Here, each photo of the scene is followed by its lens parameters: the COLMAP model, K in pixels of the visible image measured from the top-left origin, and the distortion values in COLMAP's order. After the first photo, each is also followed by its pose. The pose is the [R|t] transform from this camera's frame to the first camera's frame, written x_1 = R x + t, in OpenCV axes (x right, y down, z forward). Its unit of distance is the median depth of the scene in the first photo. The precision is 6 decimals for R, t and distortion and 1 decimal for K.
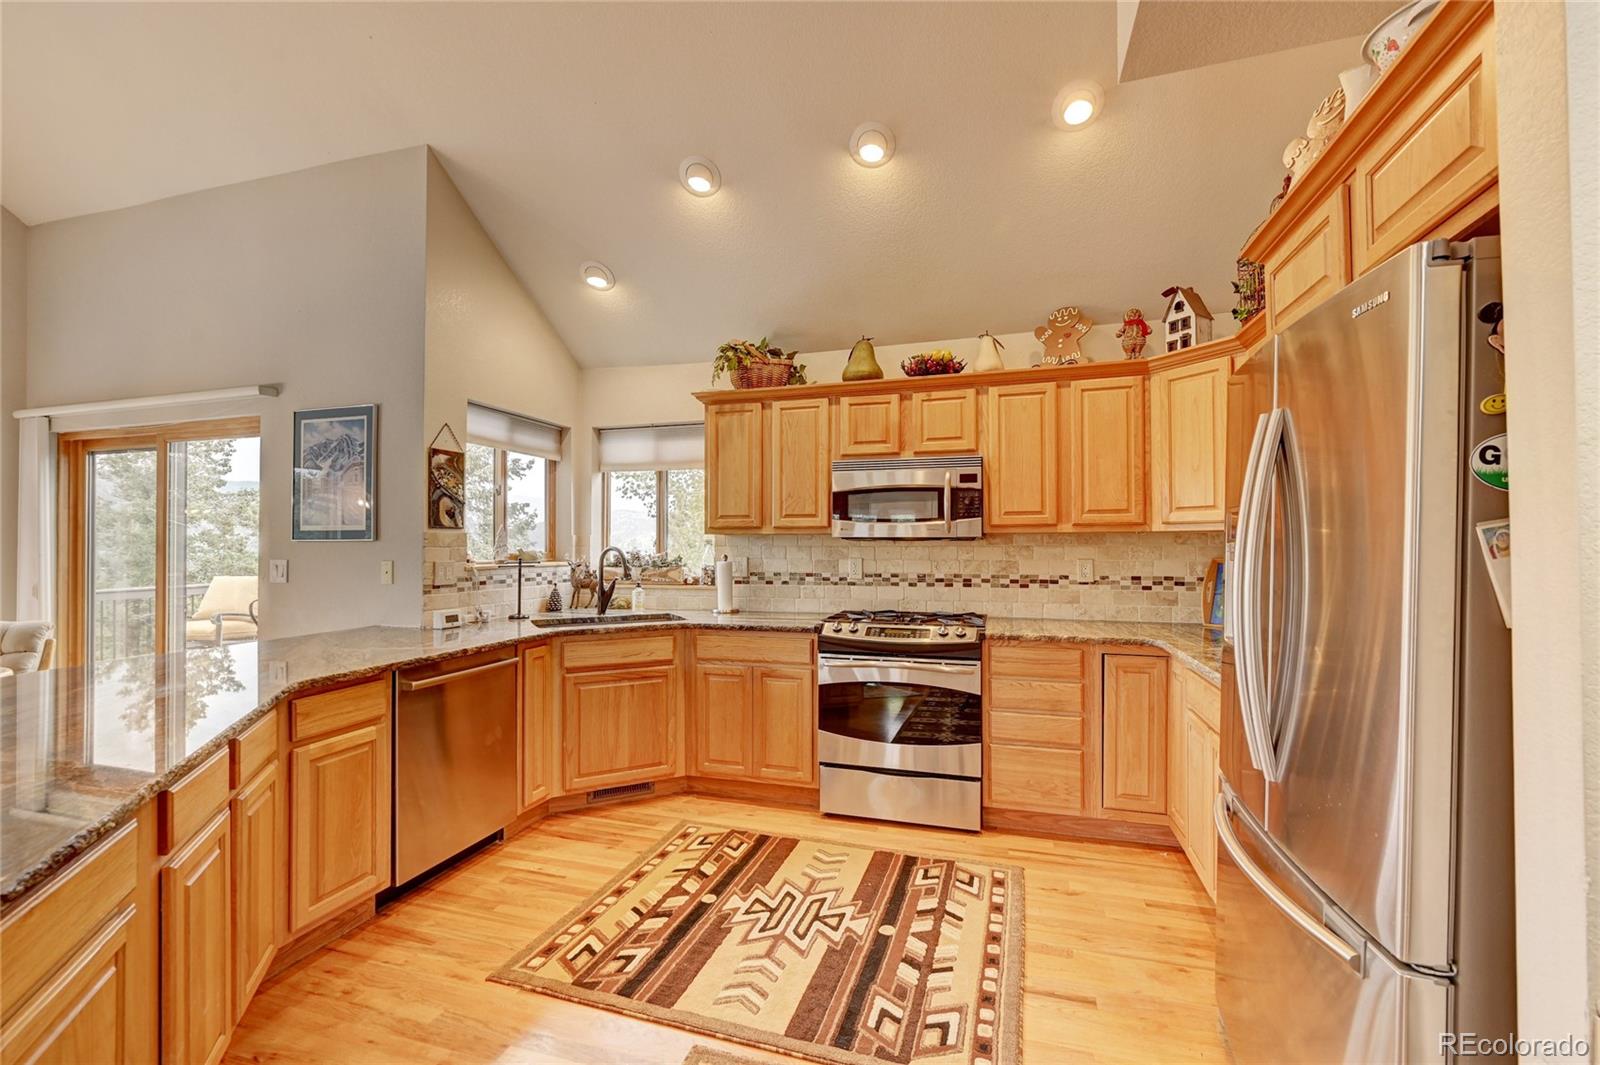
lens RADIAL K [[665.3, 0, 803.0], [0, 665.3, 536.6], [0, 0, 1]] dist [-0.004354, 0.000418]
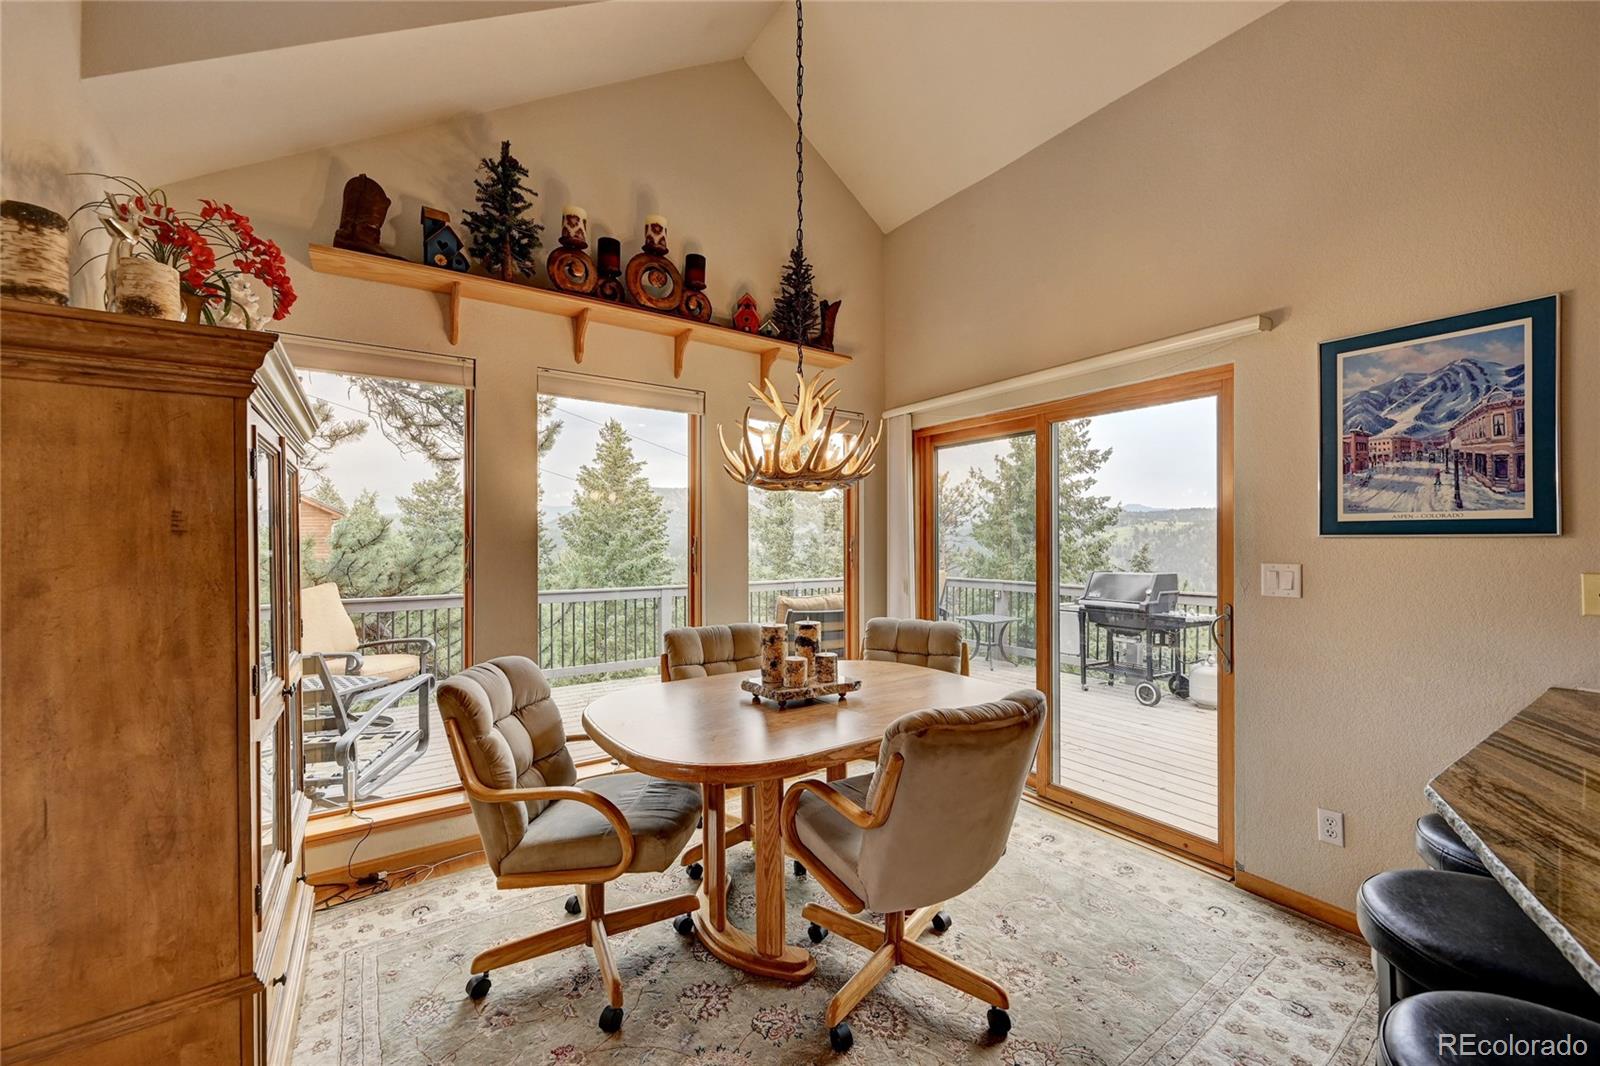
lens RADIAL K [[630.7, 0, 803.4], [0, 630.7, 538.8], [0, 0, 1]] dist [-0.004223, 0.000980]
pose [[0.775887, 0.000785, -0.630872, -0.793534], [0.004851, 0.999962, 0.007210, 0.001302], [0.630854, -0.008654, 0.775853, 0.182351]]
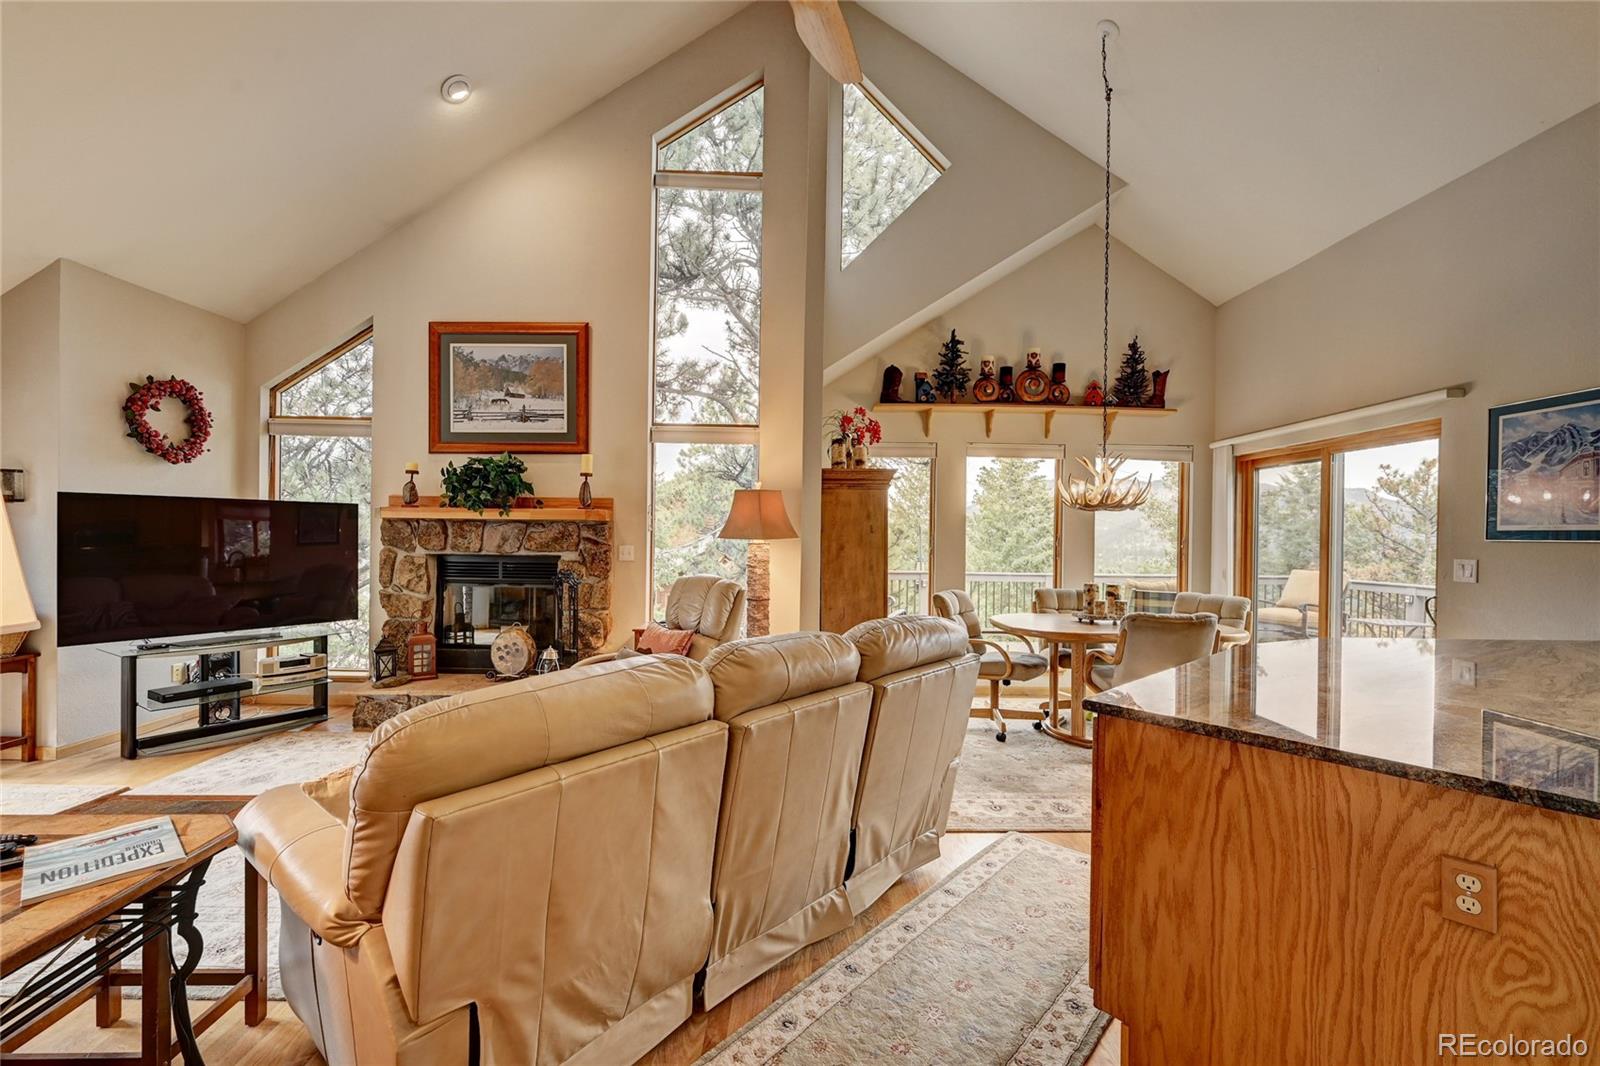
lens RADIAL K [[665.3, 0, 805.9], [0, 665.3, 535.2], [0, 0, 1]] dist [-0.004354, 0.000418]
pose [[0.291243, 0.007454, -0.956620, -0.128787], [-0.004945, 0.999968, 0.006287, -0.003274], [0.956636, 0.002899, 0.291271, -0.253711]]
